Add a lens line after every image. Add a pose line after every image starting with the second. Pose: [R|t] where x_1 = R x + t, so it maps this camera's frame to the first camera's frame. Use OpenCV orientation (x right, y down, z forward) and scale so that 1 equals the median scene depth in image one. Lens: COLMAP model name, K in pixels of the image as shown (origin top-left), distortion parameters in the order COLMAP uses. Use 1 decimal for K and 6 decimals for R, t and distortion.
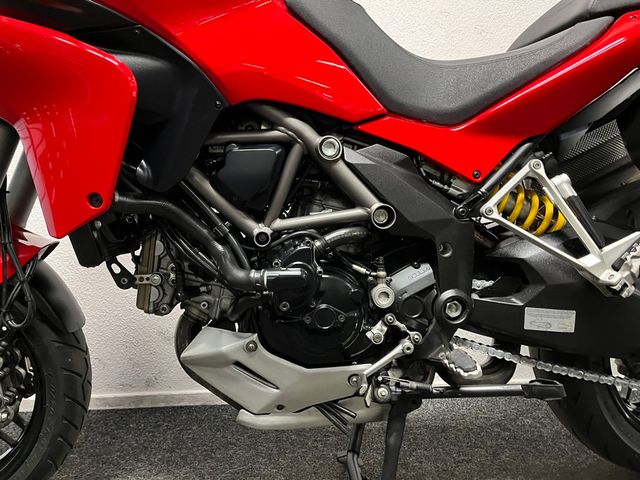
lens RADIAL K [[491.0, 0, 320.0], [0, 491.0, 240.0], [0, 0, 1]] dist [0.072183, -0.105046]
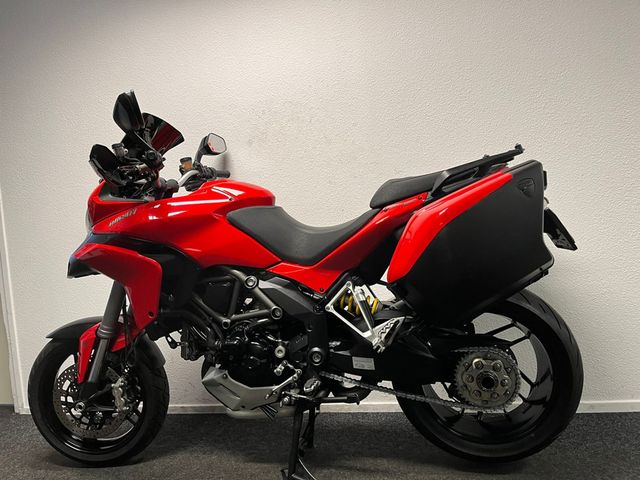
lens RADIAL K [[491.0, 0, 320.0], [0, 491.0, 240.0], [0, 0, 1]] dist [0.072183, -0.105046]
pose [[0.954437, -0.071161, -0.289802, 0.898779], [0.053320, 0.996190, -0.069011, -0.196165], [0.293609, 0.050414, 0.954595, -0.921843]]
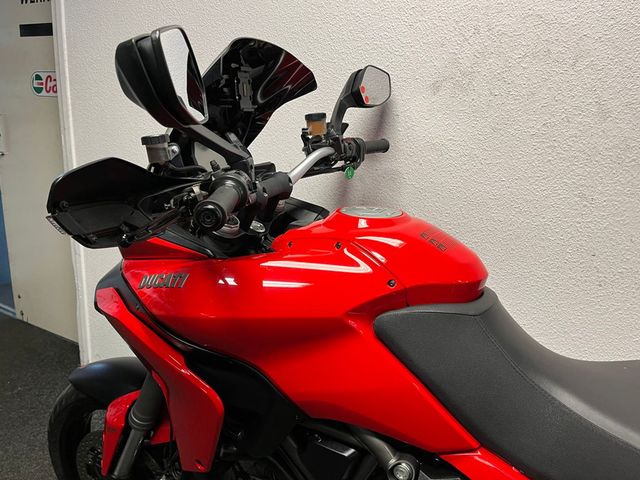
lens RADIAL K [[491.0, 0, 320.0], [0, 491.0, 240.0], [0, 0, 1]] dist [0.072183, -0.105046]
pose [[0.849014, 0.194939, -0.491095, 0.261411], [-0.115357, 0.975418, 0.187758, -0.764776], [0.515624, -0.102758, 0.850631, 0.122404]]
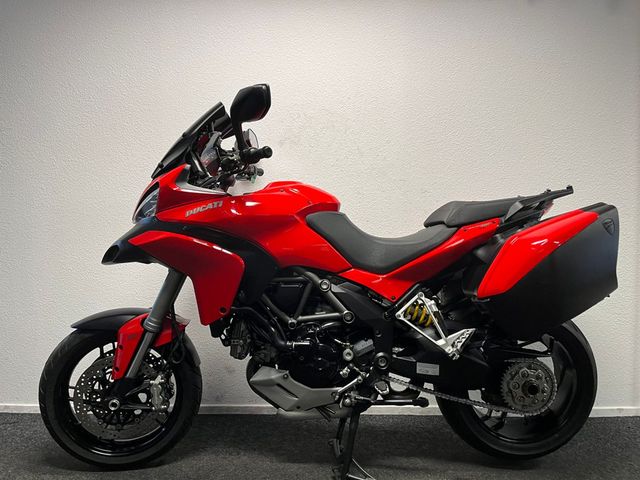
lens RADIAL K [[491.0, 0, 320.0], [0, 491.0, 240.0], [0, 0, 1]] dist [0.072183, -0.105046]
pose [[0.998723, 0.025178, -0.043808, 0.085881], [-0.028254, 0.997071, -0.071076, -0.221186], [0.041890, 0.072223, 0.996508, -1.141589]]
